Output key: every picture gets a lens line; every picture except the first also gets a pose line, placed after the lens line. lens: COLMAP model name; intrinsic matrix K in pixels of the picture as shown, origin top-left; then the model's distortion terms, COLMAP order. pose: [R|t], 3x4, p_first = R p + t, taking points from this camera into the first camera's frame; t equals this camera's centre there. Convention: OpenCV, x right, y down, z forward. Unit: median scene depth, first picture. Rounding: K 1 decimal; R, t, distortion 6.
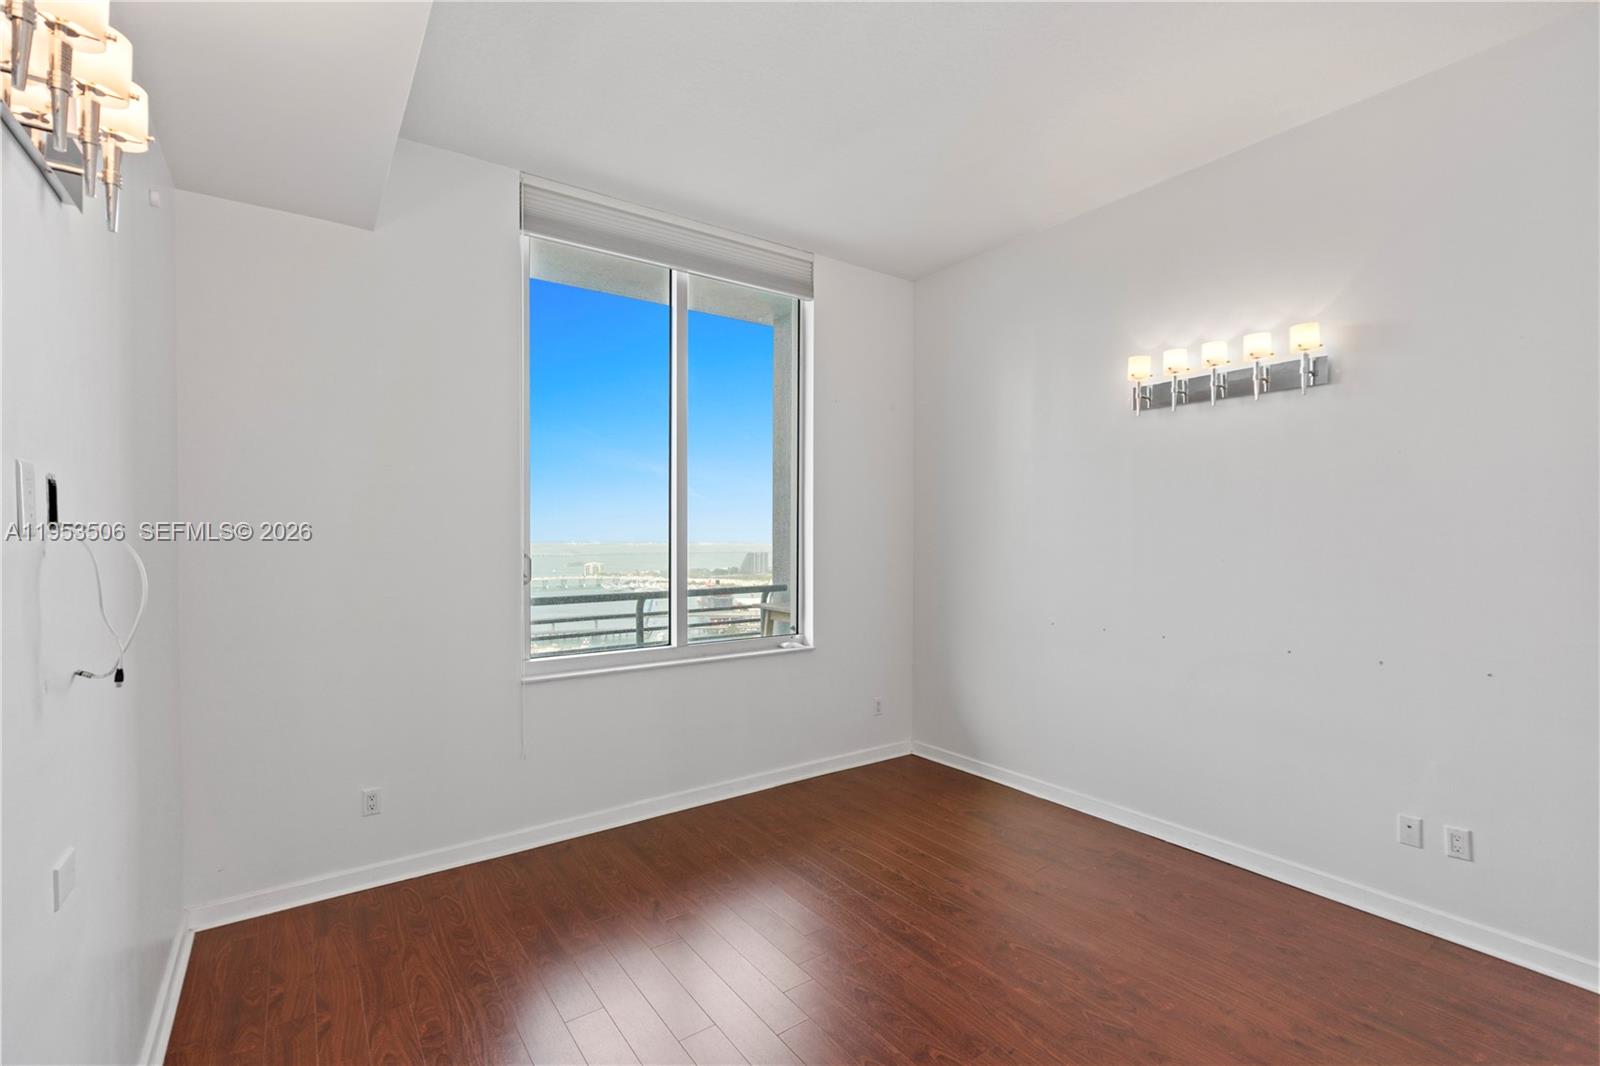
lens RADIAL K [[697.9, 0, 796.1], [0, 697.9, 551.2], [0, 0, 1]] dist [-0.007896, 0.005138]
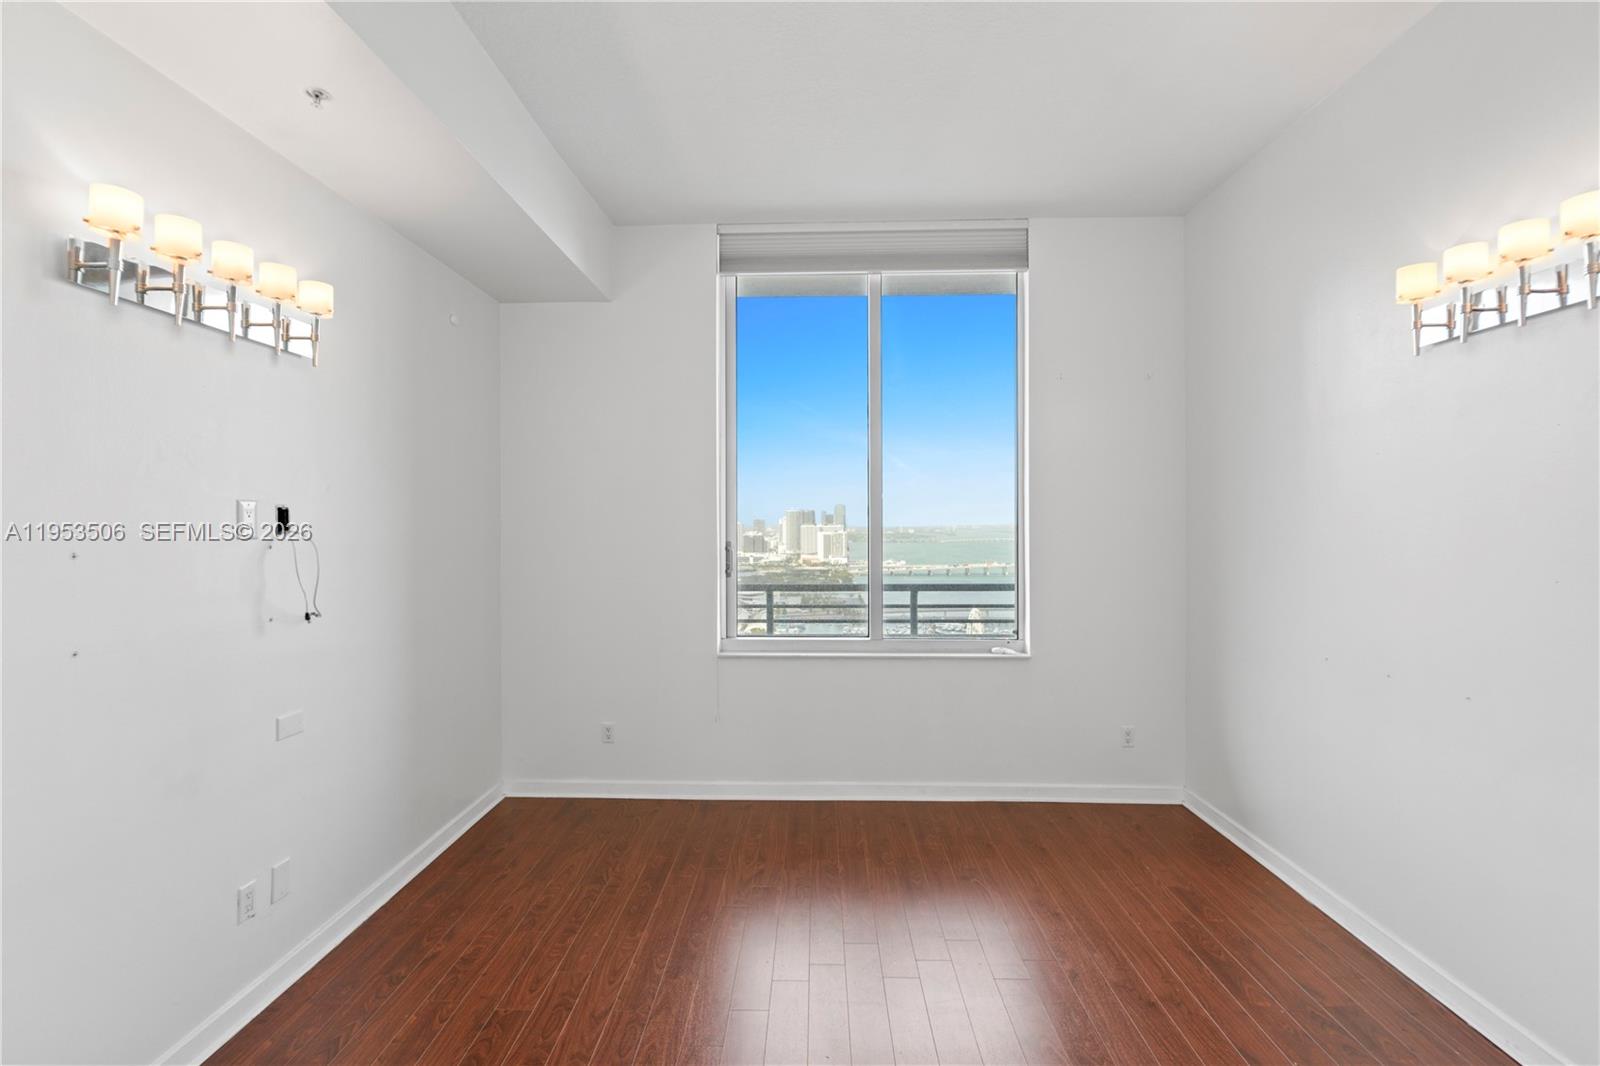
lens RADIAL K [[710.3, 0, 799.1], [0, 710.3, 527.9], [0, 0, 1]] dist [-0.011947, 0.005212]
pose [[0.800187, 0.005749, -0.599723, 0.336772], [-0.013075, 0.999884, -0.007861, -0.015722], [0.599608, 0.014132, 0.800169, 0.094108]]
